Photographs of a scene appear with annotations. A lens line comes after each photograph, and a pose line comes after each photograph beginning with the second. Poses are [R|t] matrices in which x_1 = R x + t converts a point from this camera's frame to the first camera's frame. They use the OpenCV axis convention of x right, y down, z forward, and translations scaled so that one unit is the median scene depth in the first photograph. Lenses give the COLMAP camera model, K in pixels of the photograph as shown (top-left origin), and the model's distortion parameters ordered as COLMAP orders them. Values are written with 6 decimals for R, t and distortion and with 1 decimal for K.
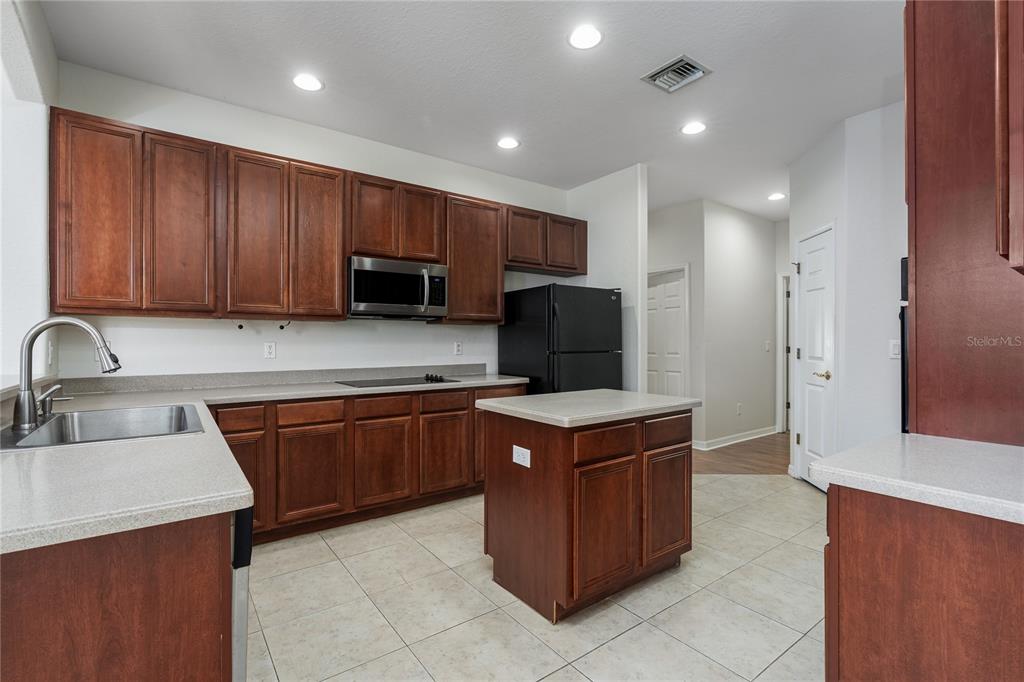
lens RADIAL K [[460.7, 0, 512.0], [0, 460.7, 341.0], [0, 0, 1]] dist [-0.003292, -0.000418]
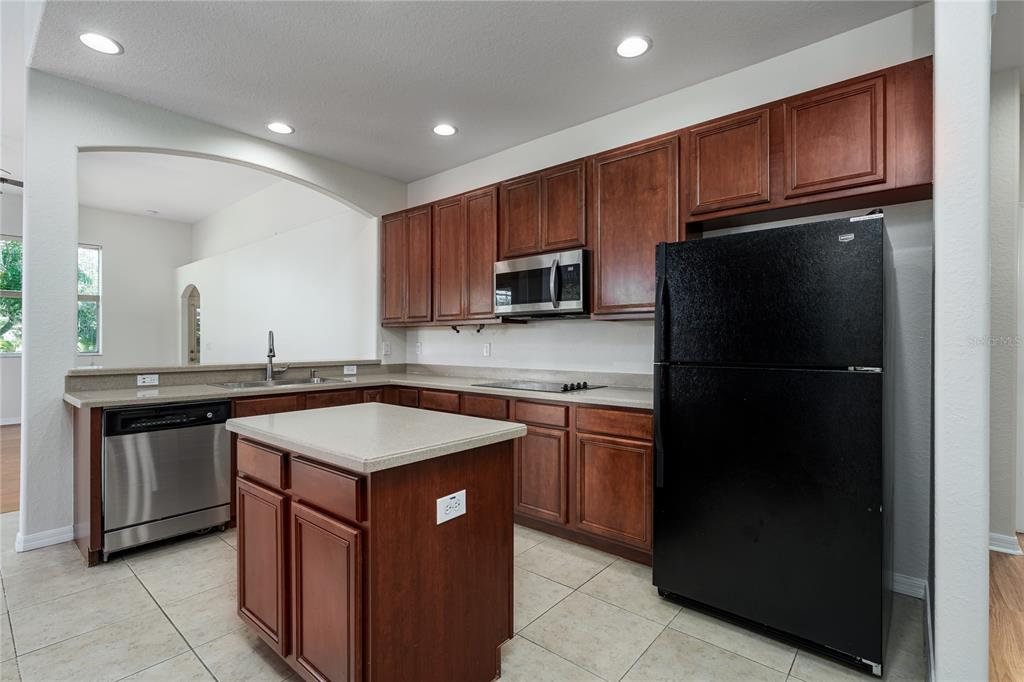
lens RADIAL K [[483.1, 0, 509.1], [0, 483.1, 347.1], [0, 0, 1]] dist [-0.012947, -0.000411]
pose [[0.241599, 0.003559, -0.970370, 0.679167], [0.001577, 0.999991, 0.004060, 0.004386], [0.970375, -0.002511, 0.241591, 0.706823]]
